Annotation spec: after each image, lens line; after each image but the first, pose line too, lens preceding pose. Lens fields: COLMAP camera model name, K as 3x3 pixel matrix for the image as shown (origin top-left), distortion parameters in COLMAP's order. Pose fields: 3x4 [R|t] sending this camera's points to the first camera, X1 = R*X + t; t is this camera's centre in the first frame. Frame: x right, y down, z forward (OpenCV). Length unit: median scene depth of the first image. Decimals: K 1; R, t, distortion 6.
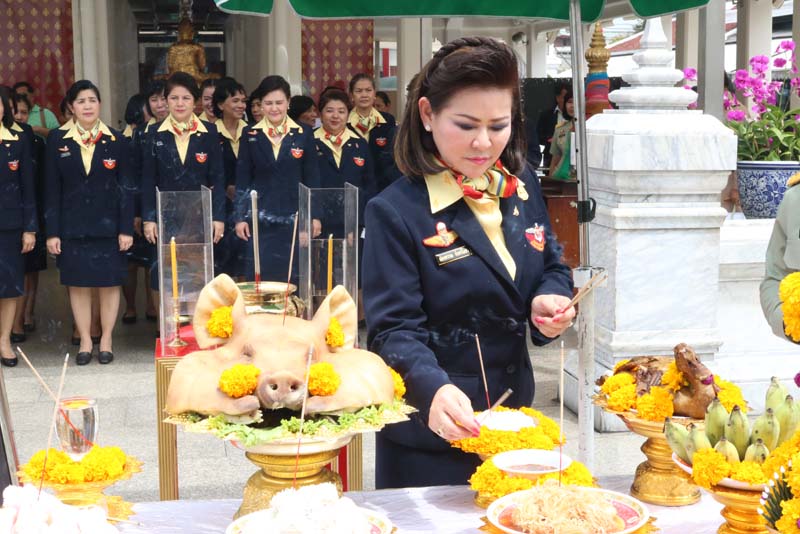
lens RADIAL K [[1302.3, 0, 400.0], [0, 1302.3, 267.0], [0, 0, 1]] dist [-0.017528, 0.024003]
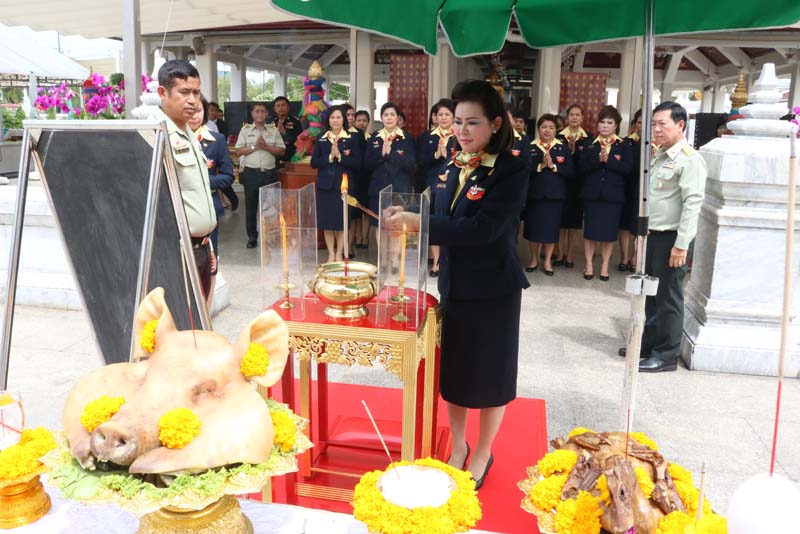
lens RADIAL K [[662.5, 0, 400.0], [0, 662.5, 267.0], [0, 0, 1]] dist [-0.192079, 0.209464]
pose [[0.932107, 0.105726, -0.346409, 0.077655], [-0.071897, 0.991424, 0.109129, -0.028789], [0.354976, -0.076814, 0.931714, 0.220894]]
